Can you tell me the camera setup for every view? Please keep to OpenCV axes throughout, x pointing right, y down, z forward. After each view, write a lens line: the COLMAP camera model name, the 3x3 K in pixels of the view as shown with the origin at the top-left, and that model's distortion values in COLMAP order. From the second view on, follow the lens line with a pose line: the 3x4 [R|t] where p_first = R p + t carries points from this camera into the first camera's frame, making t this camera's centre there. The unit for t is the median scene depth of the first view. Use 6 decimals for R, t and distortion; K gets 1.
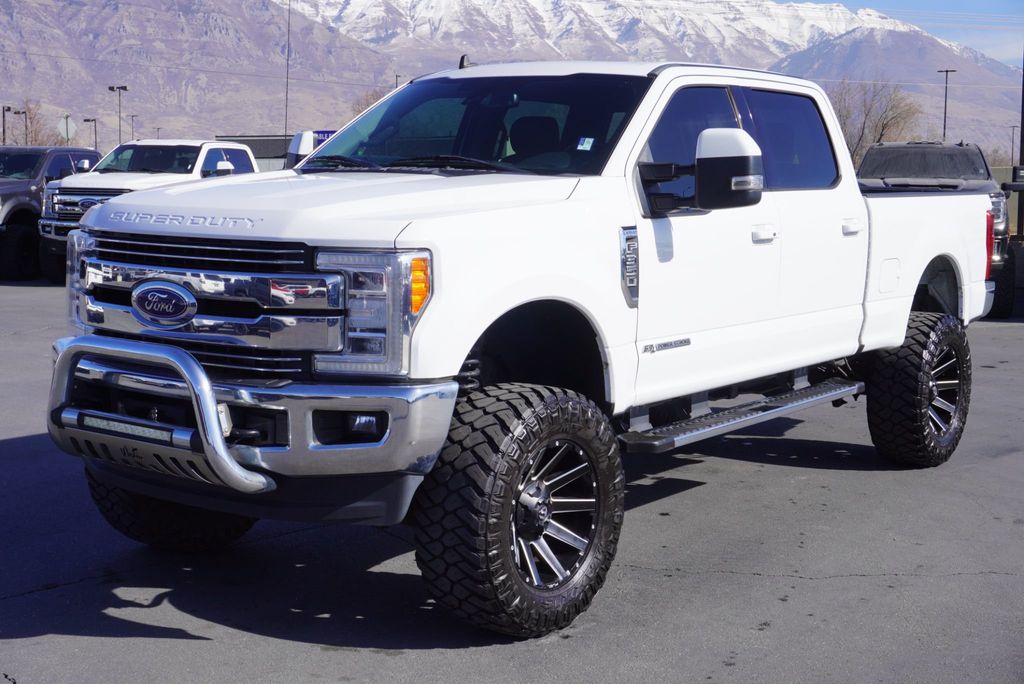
lens RADIAL K [[1401.0, 0, 512.0], [0, 1401.0, 342.0], [0, 0, 1]] dist [-0.001548, -0.045115]
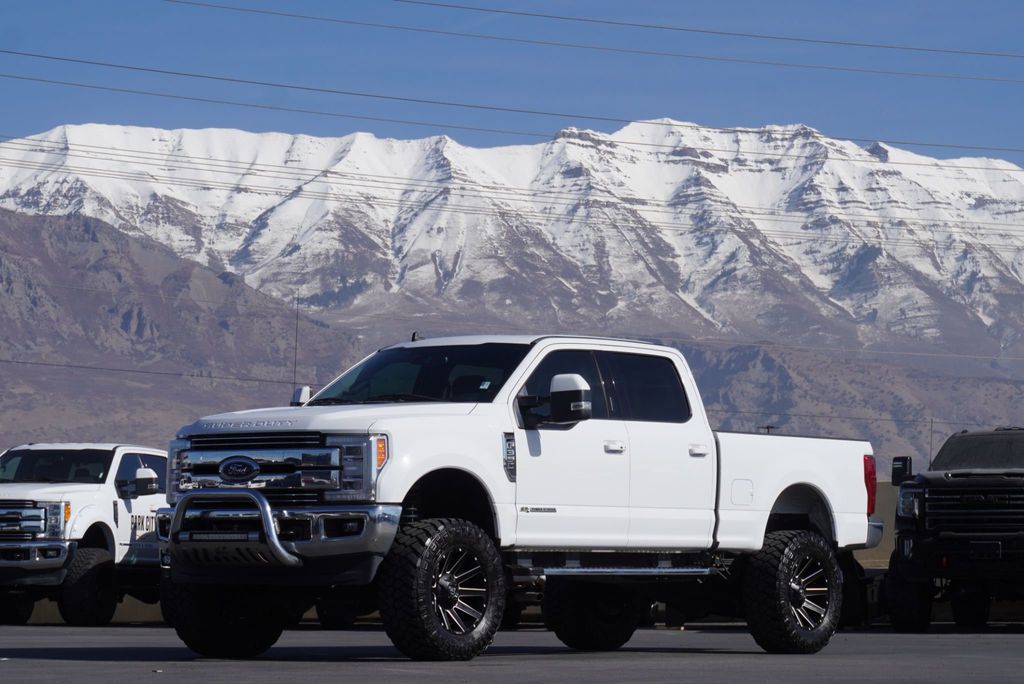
lens RADIAL K [[2734.0, 0, 512.0], [0, 2734.0, 342.0], [0, 0, 1]] dist [-0.029473, -0.073178]
pose [[0.999559, -0.012198, -0.027068, 0.189113], [0.006670, 0.980653, -0.195639, 0.477741], [0.028931, 0.195372, 0.980302, -2.351427]]
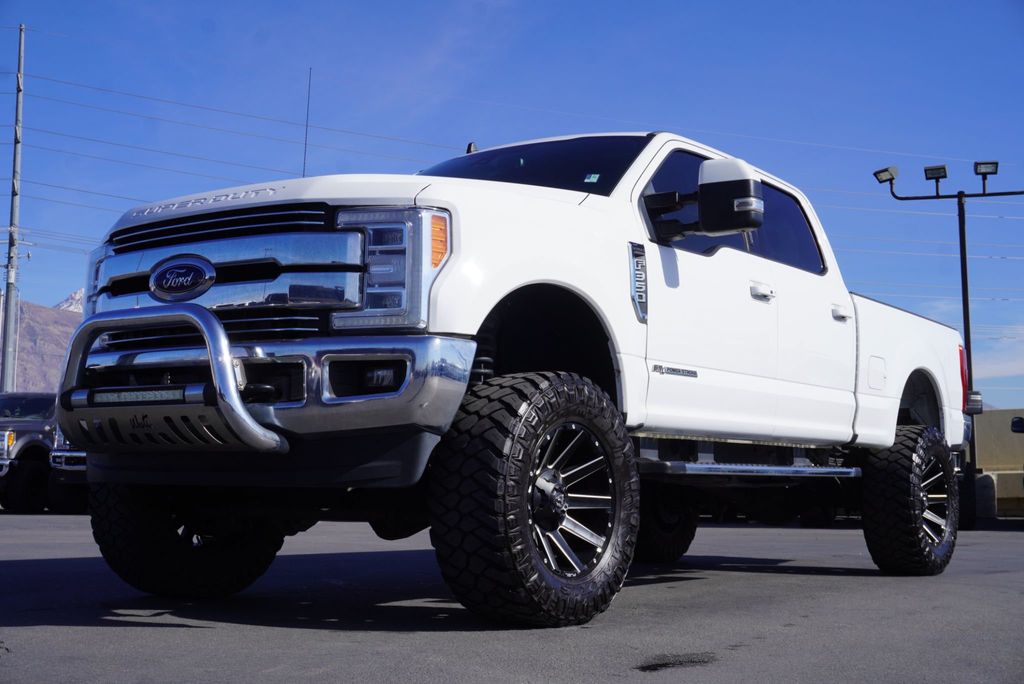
lens RADIAL K [[1296.5, 0, 512.0], [0, 1296.5, 342.0], [0, 0, 1]] dist [-0.005588, 0.010362]
pose [[0.999859, -0.000033, 0.016792, -0.026074], [0.003685, 0.976054, -0.217497, 0.209431], [-0.016382, 0.217529, 0.975916, 0.093464]]
